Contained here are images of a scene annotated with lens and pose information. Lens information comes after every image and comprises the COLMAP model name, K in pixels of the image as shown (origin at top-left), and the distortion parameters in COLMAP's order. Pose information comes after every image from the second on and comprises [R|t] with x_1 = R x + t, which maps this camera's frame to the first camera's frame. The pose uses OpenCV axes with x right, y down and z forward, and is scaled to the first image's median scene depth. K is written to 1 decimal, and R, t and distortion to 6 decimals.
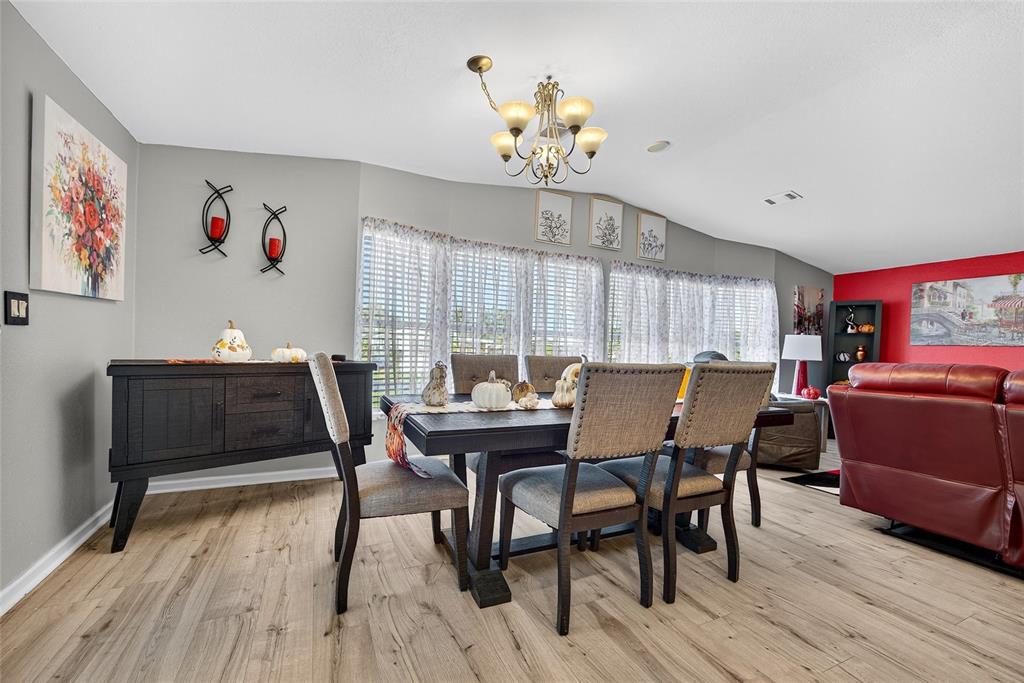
lens RADIAL K [[415.1, 0, 504.7], [0, 415.1, 351.6], [0, 0, 1]] dist [-0.019943, 0.006654]
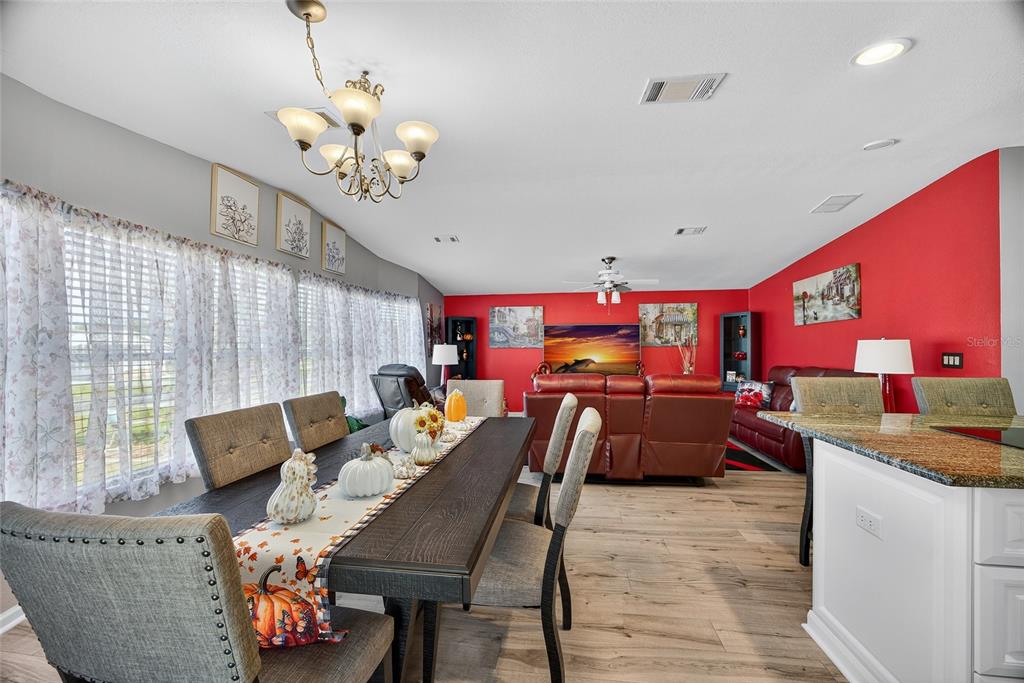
lens RADIAL K [[391.7, 0, 512.4], [0, 391.7, 344.8], [0, 0, 1]] dist [-0.045529, 0.020161]
pose [[0.537349, -0.034618, 0.842649, -0.236437], [0.031787, 0.999279, 0.020782, -0.070806], [-0.842761, 0.015619, 0.538062, 0.198626]]
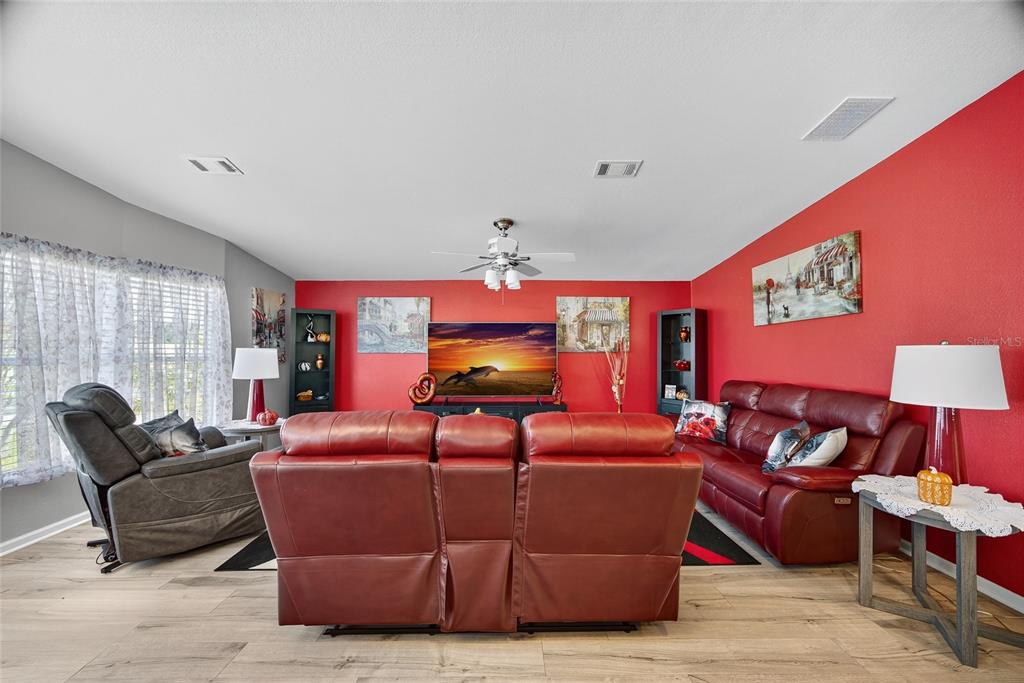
lens RADIAL K [[391.7, 0, 512.4], [0, 391.7, 344.8], [0, 0, 1]] dist [-0.045529, 0.020161]
pose [[0.405964, -0.021132, 0.913645, 0.269323], [0.020958, 0.999685, 0.013810, -0.056544], [-0.913649, 0.013542, 0.406279, 0.256647]]
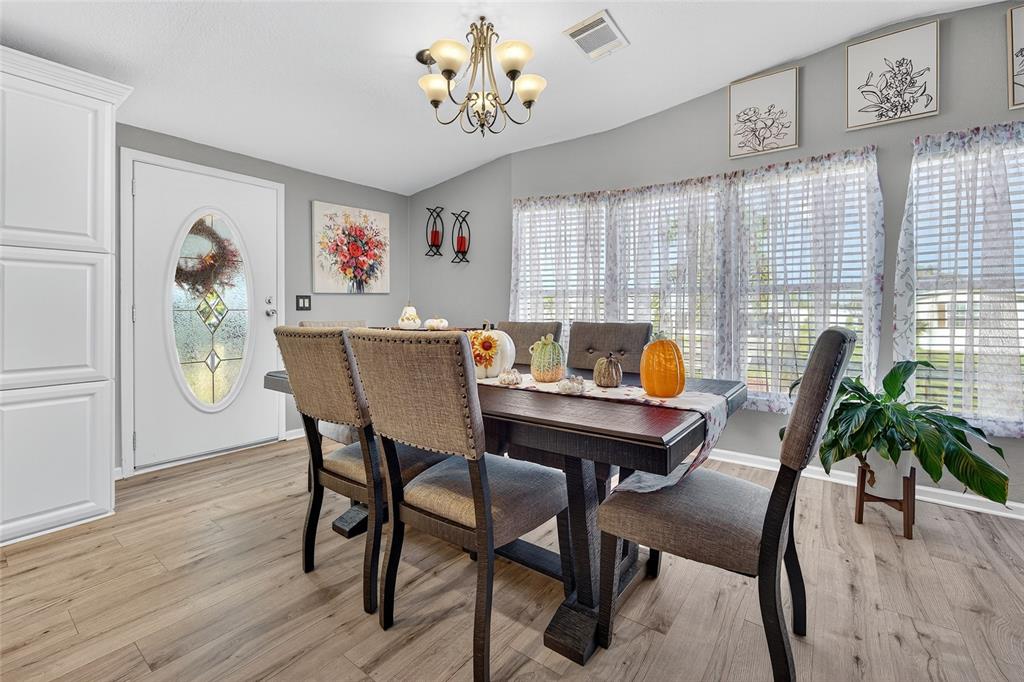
lens RADIAL K [[435.9, 0, 507.1], [0, 435.9, 310.3], [0, 0, 1]] dist [-0.009254, 0.000516]
pose [[0.477180, -0.033468, -0.878168, 0.561356], [0.005987, 0.999375, -0.034834, 0.009285], [0.878785, 0.011364, 0.477082, 0.350281]]
